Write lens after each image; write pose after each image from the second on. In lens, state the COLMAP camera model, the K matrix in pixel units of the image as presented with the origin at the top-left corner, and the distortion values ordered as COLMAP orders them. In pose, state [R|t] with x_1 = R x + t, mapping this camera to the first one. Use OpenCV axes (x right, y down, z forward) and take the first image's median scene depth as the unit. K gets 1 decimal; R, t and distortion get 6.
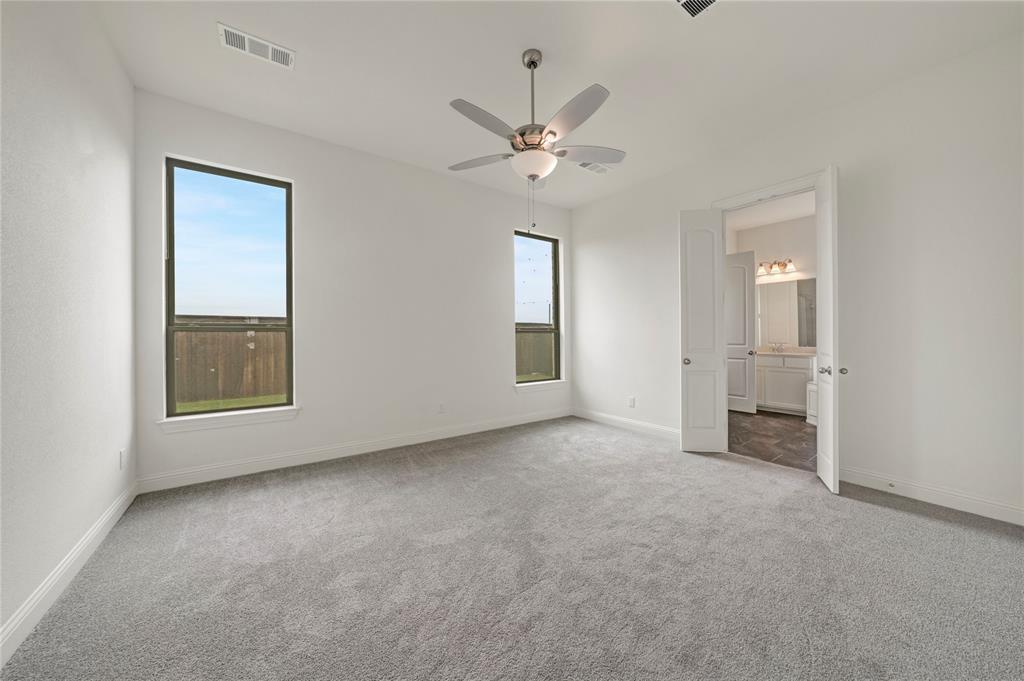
lens RADIAL K [[362.5, 0, 516.6], [0, 362.5, 343.6], [0, 0, 1]] dist [-0.008356, 0.000114]
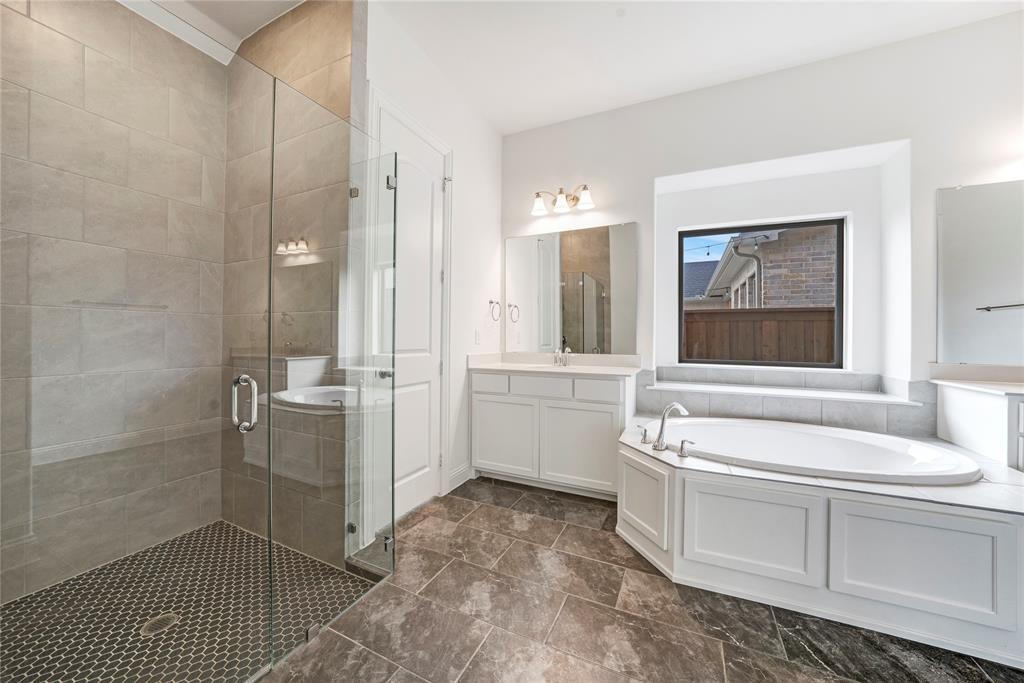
lens RADIAL K [[366.9, 0, 514.7], [0, 366.9, 336.7], [0, 0, 1]] dist [-0.008150, -0.000001]
pose [[0.873172, 0.001745, 0.487409, 0.649128], [-0.002418, 0.999997, 0.000750, -0.025372], [-0.487406, -0.001833, 0.873174, 0.922332]]
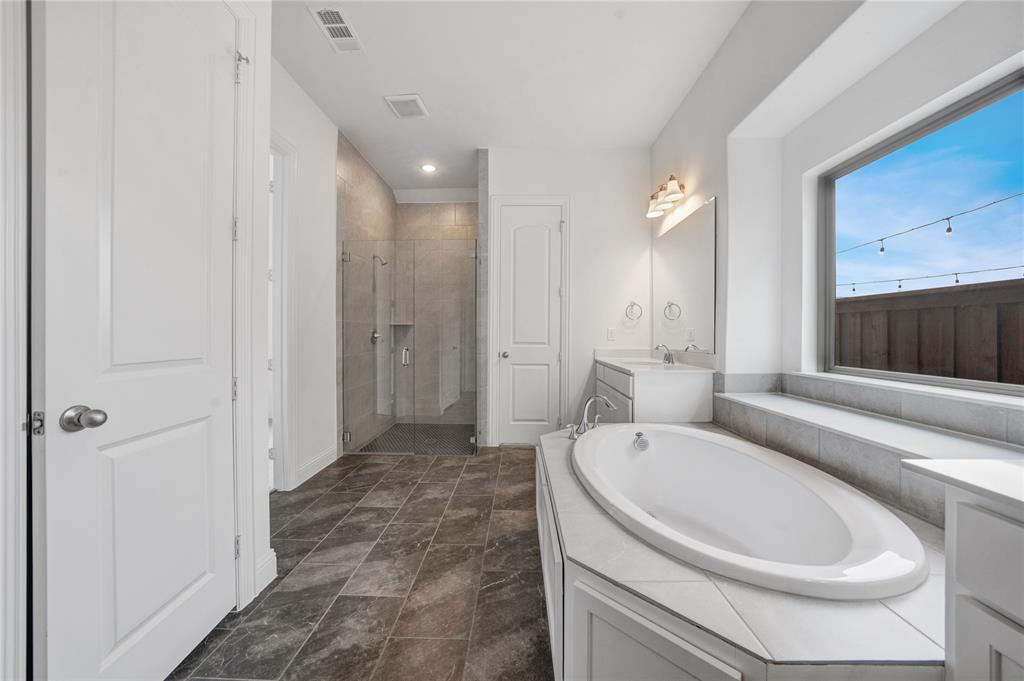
lens RADIAL K [[361.3, 0, 515.0], [0, 361.3, 335.3], [0, 0, 1]] dist [-0.012917, 0.000172]
pose [[0.793370, -0.003365, -0.608730, 1.380225], [0.002398, 0.999994, -0.002403, -0.019423], [0.608735, 0.000447, 0.793374, 0.750797]]
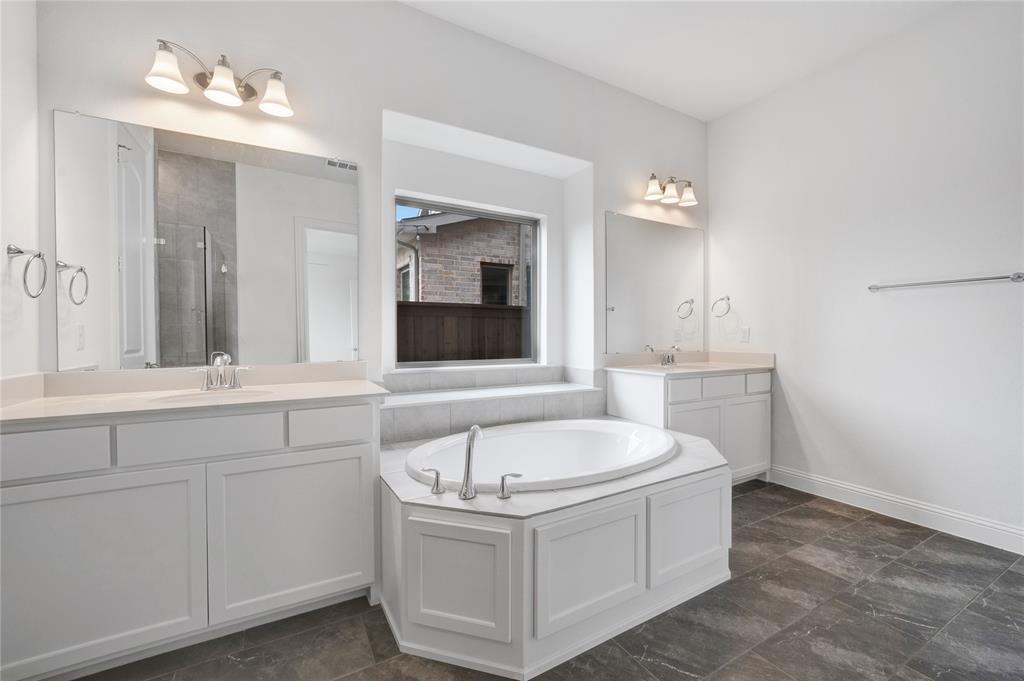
lens RADIAL K [[426.3, 0, 511.5], [0, 426.3, 335.9], [0, 0, 1]] dist [-0.007720, 0.000225]
pose [[0.113713, -0.005286, 0.993500, 0.676389], [0.006481, 0.999969, 0.004578, -0.023945], [-0.993492, 0.005918, 0.113744, 1.198708]]
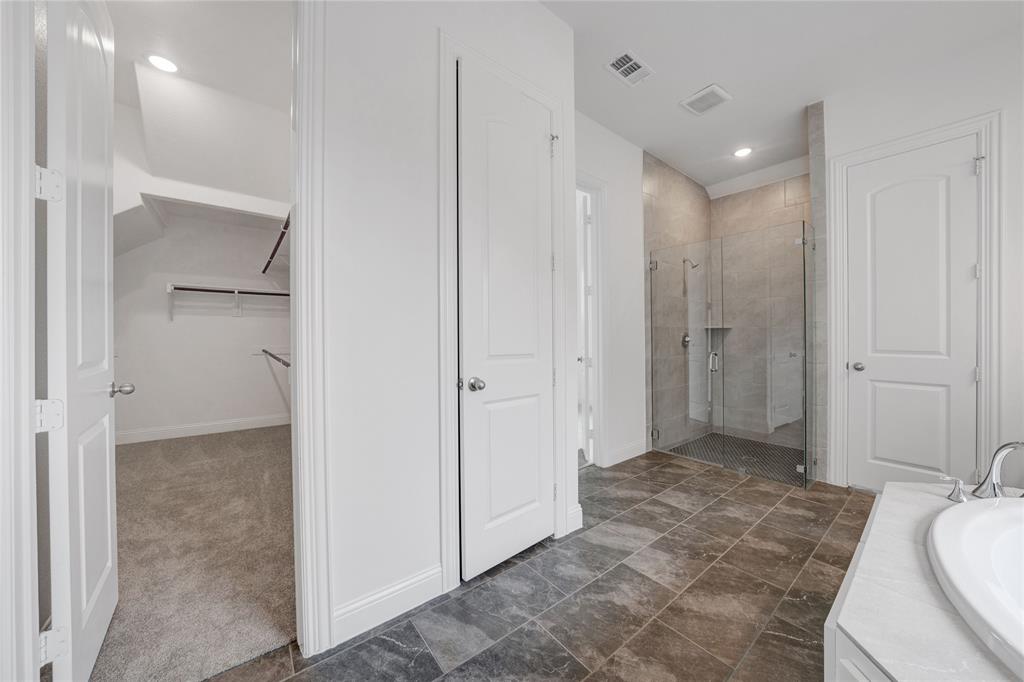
lens RADIAL K [[362.5, 0, 516.6], [0, 362.5, 344.1], [0, 0, 1]] dist [-0.008356, 0.000114]
pose [[0.052362, 0.012972, -0.998544, 1.442368], [-0.005602, 0.999904, 0.012696, -0.019124], [0.998612, 0.004929, 0.052429, 0.787931]]
